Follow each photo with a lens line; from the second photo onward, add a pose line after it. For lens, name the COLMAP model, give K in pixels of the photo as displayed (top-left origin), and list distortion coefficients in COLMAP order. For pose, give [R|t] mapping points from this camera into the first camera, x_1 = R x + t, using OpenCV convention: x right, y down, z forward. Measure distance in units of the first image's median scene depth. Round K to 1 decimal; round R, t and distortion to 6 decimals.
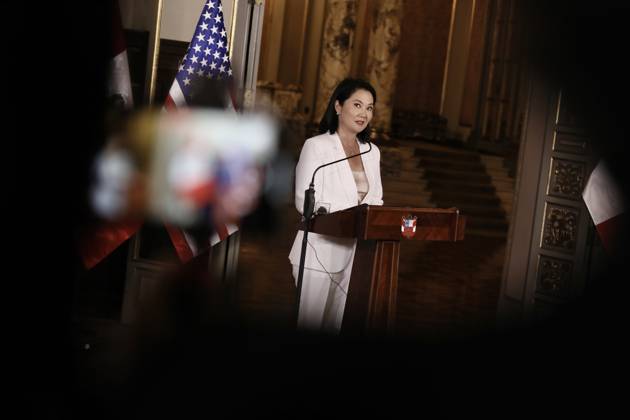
lens RADIAL K [[1272.6, 0, 318.7], [0, 1272.6, 212.4], [0, 0, 1]] dist [0.013696, 0.000000]
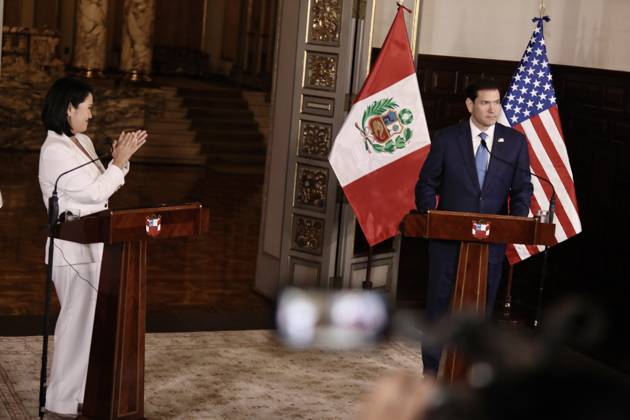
lens RADIAL K [[1272.6, 0, 317.6], [0, 1272.6, 196.7], [0, 0, 1]] dist [0.013696, 0.000000]
pose [[0.984101, -0.057656, 0.167993, 0.019567], [0.046817, 0.996601, 0.067786, -0.050224], [-0.171330, -0.058843, 0.983455, -0.025549]]
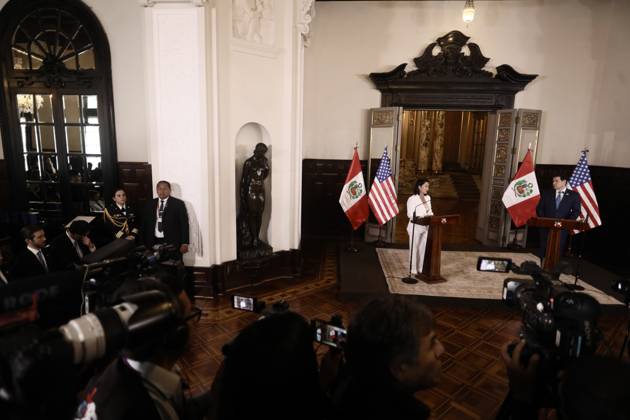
lens RADIAL K [[373.5, 0, 303.8], [0, 373.5, 209.8], [0, 0, 1]] dist [-0.002885, -0.001342]
pose [[0.950827, -0.045947, -0.306296, 0.012792], [0.065476, 0.996403, 0.053789, -0.066976], [0.302723, -0.071199, 0.950415, -0.073300]]
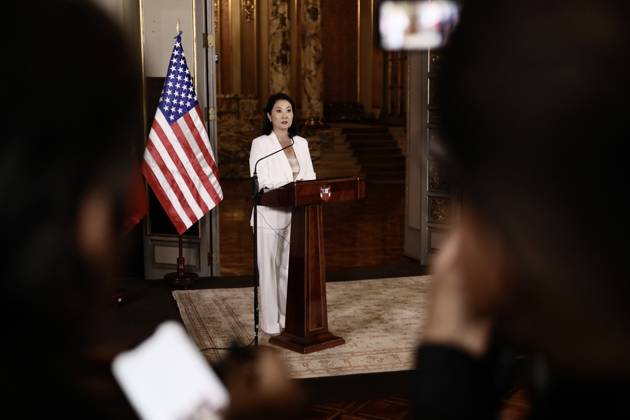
lens RADIAL K [[897.2, 0, 316.9], [0, 897.2, 208.4], [0, 0, 1]] dist [0.024072, 0.000000]
pose [[0.992182, -0.122553, 0.023588, 0.022943], [0.121546, 0.991772, 0.040196, -0.009284], [-0.028320, -0.037015, 0.998913, -0.016792]]
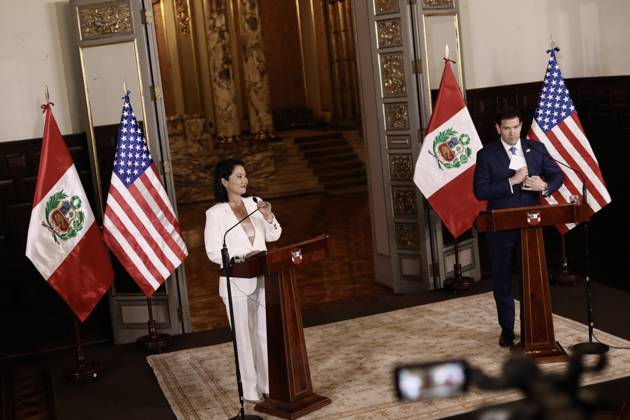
lens RADIAL K [[953.8, 0, 303.4], [0, 953.8, 189.8], [0, 0, 1]] dist [0.007218, 0.000000]
pose [[0.972930, -0.223071, 0.060387, 0.019497], [0.220678, 0.974361, 0.043841, -0.071374], [-0.068619, -0.029328, 0.997212, -0.050414]]
